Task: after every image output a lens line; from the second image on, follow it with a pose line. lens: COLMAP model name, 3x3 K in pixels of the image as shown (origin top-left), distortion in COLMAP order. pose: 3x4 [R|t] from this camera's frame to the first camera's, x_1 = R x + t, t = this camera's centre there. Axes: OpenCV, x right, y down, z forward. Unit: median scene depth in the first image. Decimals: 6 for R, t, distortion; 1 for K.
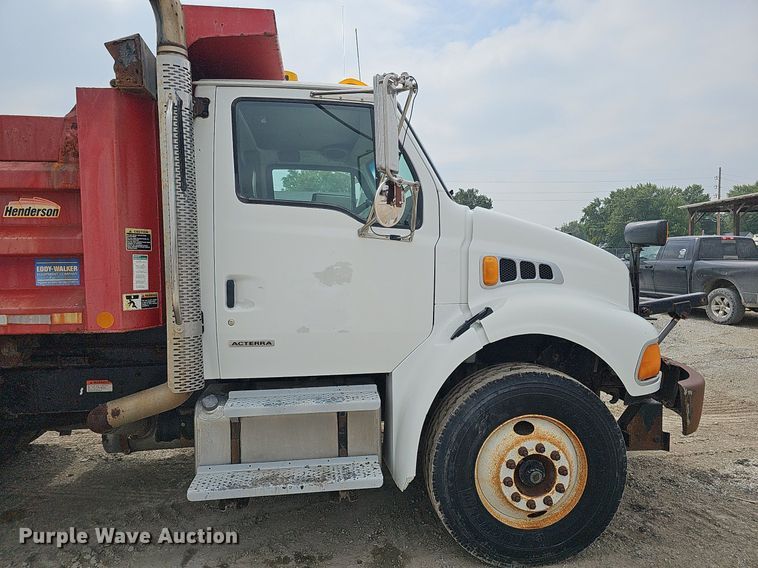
lens RADIAL K [[504.9, 0, 383.0], [0, 504.9, 284.0], [0, 0, 1]] dist [0.064688, -0.081135]
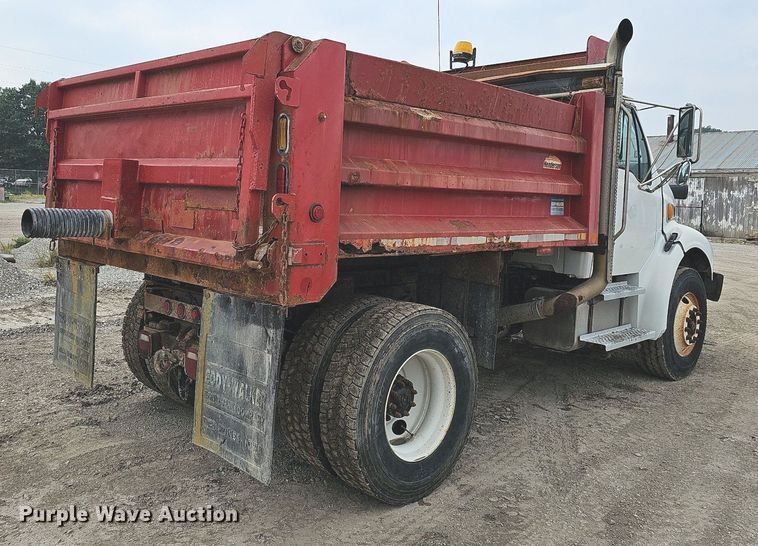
lens RADIAL K [[708.0, 0, 378.5], [0, 708.0, 256.2], [0, 0, 1]] dist [0.086781, -0.001149]
pose [[0.802399, -0.014698, 0.596607, -2.026987], [-0.021536, 0.998332, 0.053561, 0.019249], [-0.596399, -0.055826, 0.800744, -0.329665]]
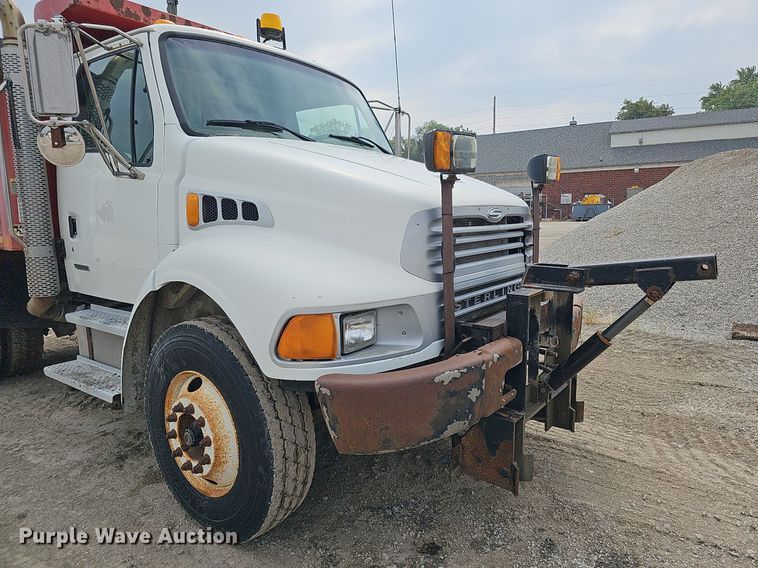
lens RADIAL K [[504.9, 0, 383.0], [0, 504.9, 284.0], [0, 0, 1]] dist [0.064688, -0.081135]
pose [[0.723912, 0.102966, -0.682166, 1.119256], [-0.023674, 0.991925, 0.124599, -0.016431], [0.689486, -0.074049, 0.720503, 0.589185]]
